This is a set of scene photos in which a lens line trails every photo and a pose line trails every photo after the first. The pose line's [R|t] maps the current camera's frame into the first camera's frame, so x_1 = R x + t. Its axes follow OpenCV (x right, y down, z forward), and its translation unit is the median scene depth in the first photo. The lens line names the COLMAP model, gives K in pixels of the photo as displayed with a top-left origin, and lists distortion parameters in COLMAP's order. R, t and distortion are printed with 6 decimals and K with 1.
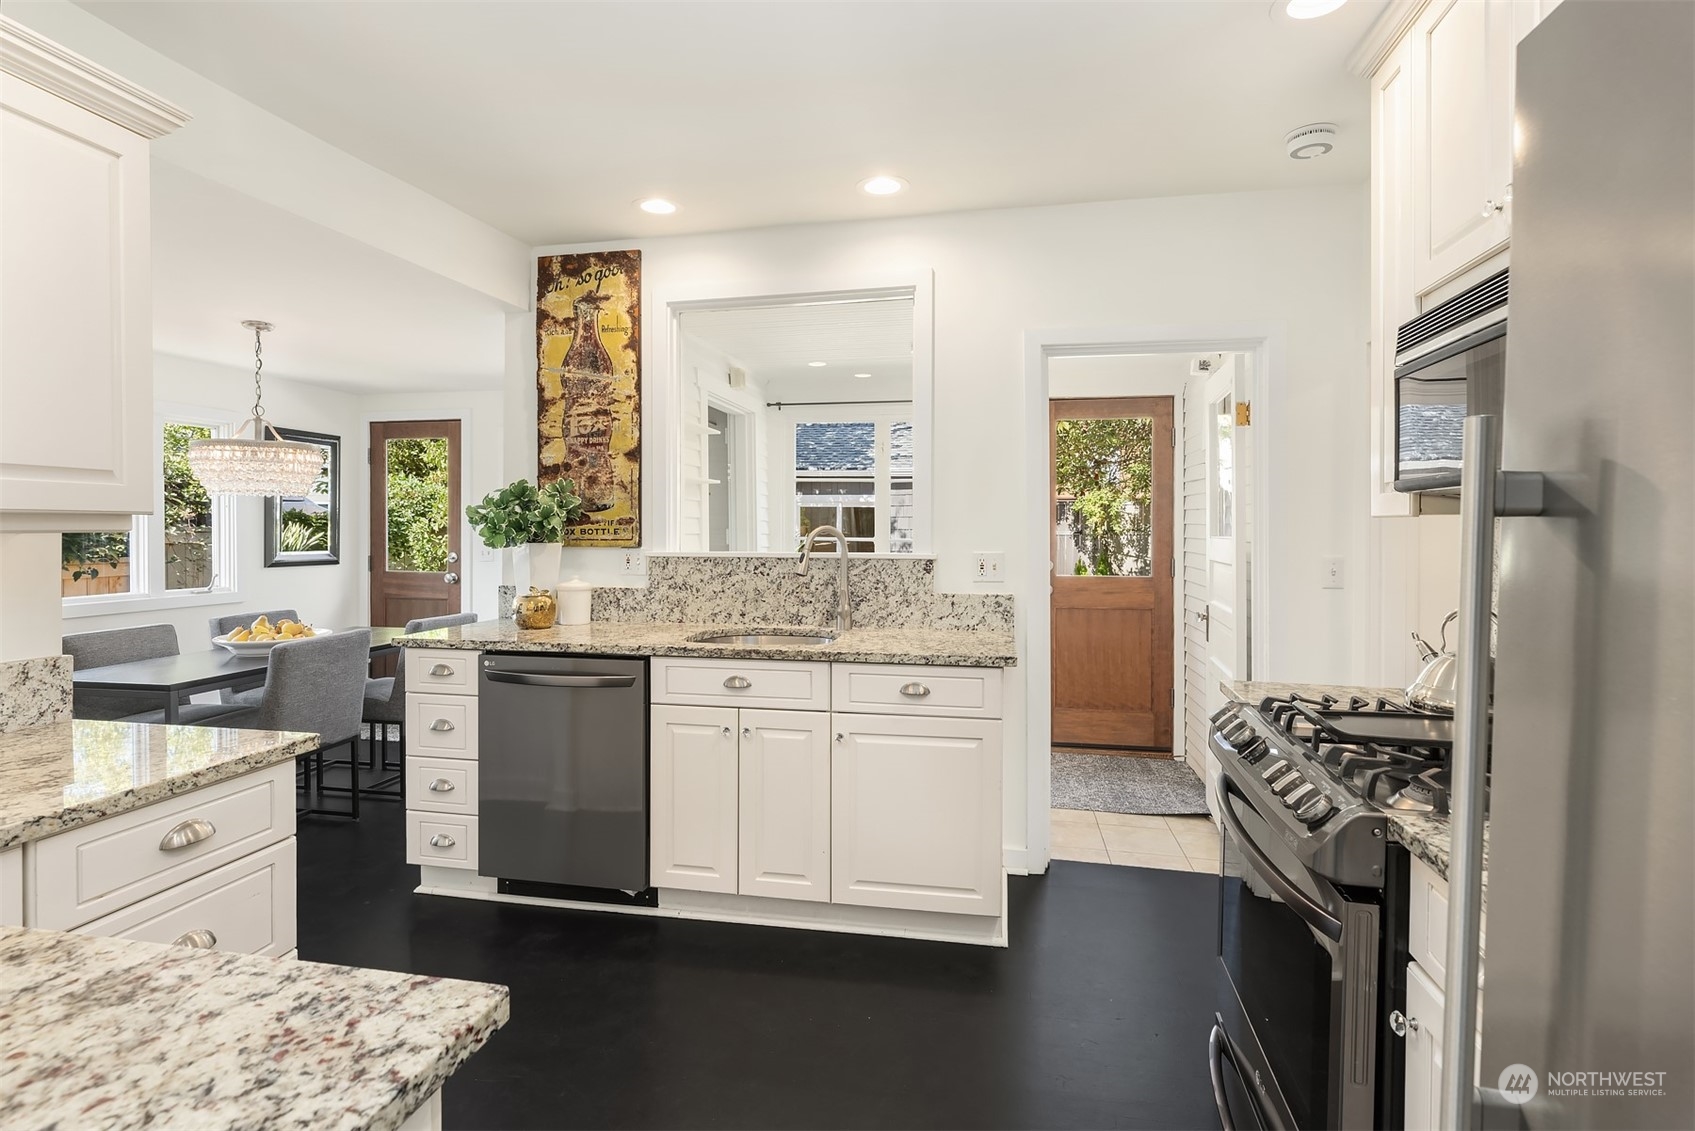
lens RADIAL K [[815.2, 0, 842.3], [0, 815.2, 525.8], [0, 0, 1]] dist [-0.004328, -0.000706]
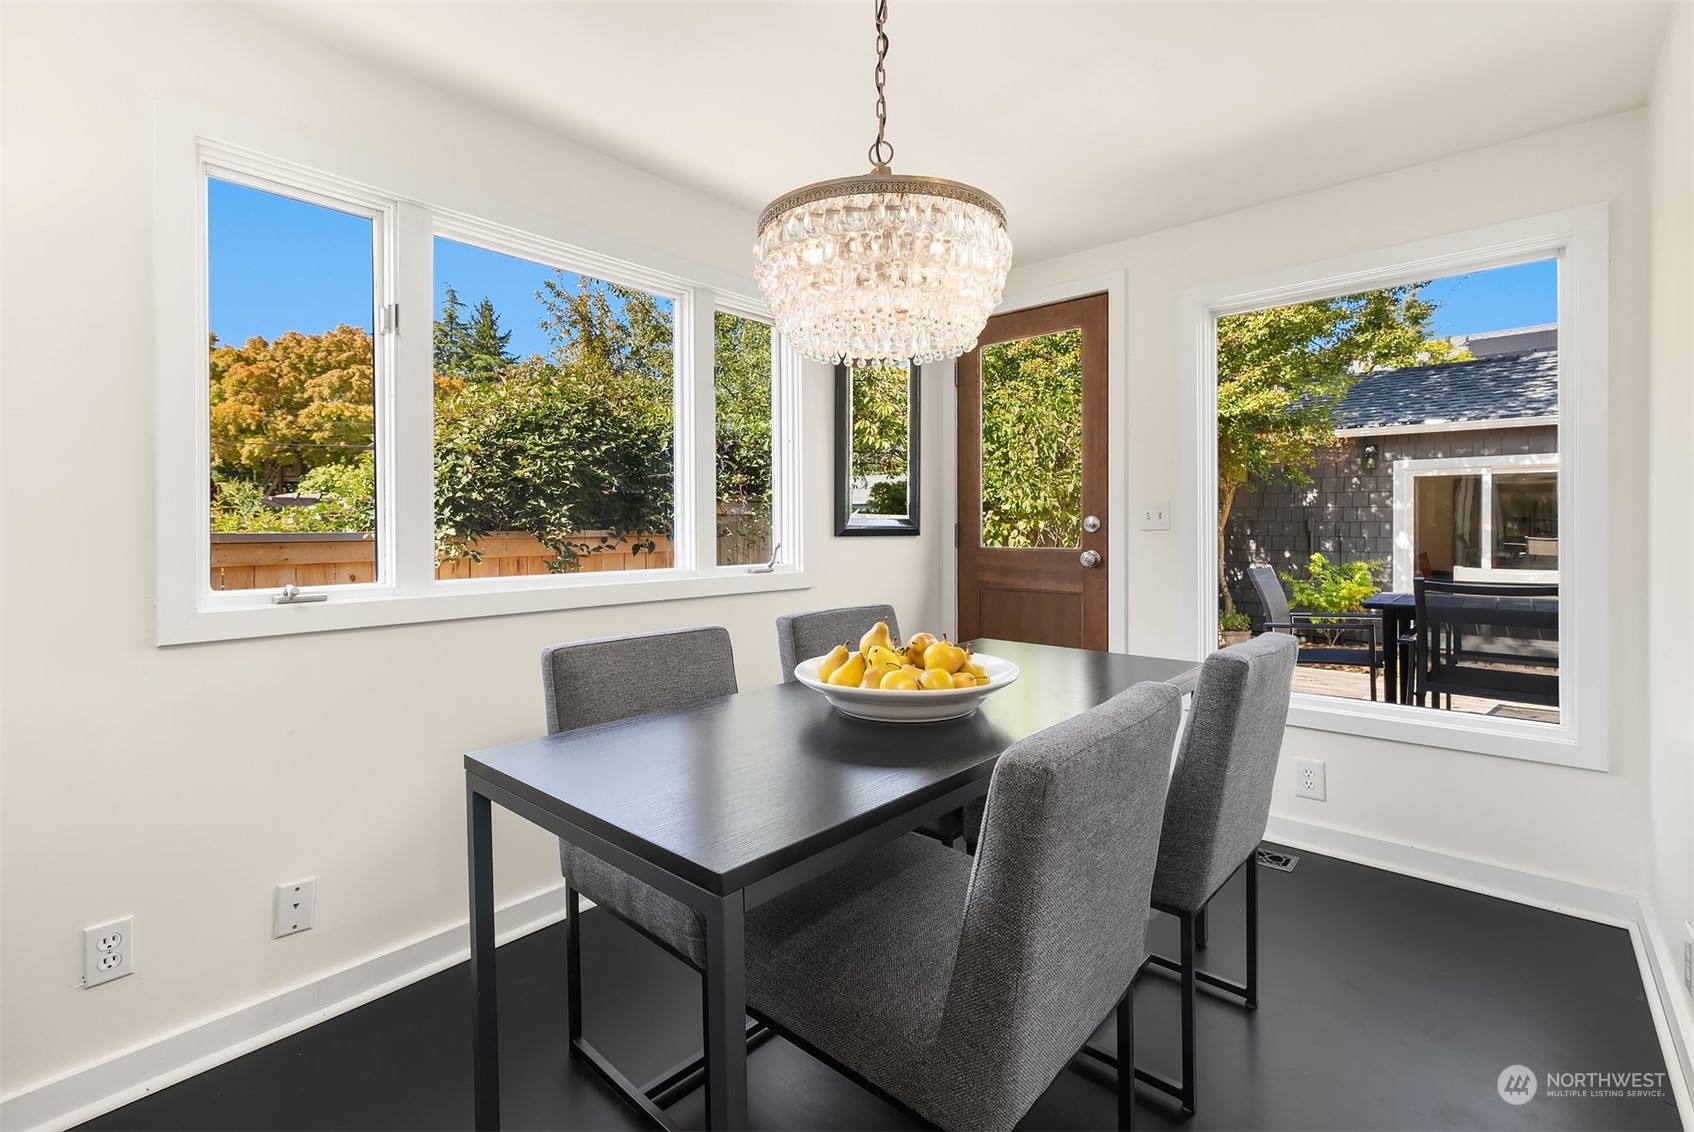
lens RADIAL K [[764.2, 0, 851.7], [0, 764.2, 533.6], [0, 0, 1]] dist [0.001137, 0.000076]
pose [[0.864101, -0.001765, -0.503315, -0.349180], [0.008585, 0.999900, 0.011232, 0.038059], [0.503245, -0.014026, 0.864030, 0.425888]]
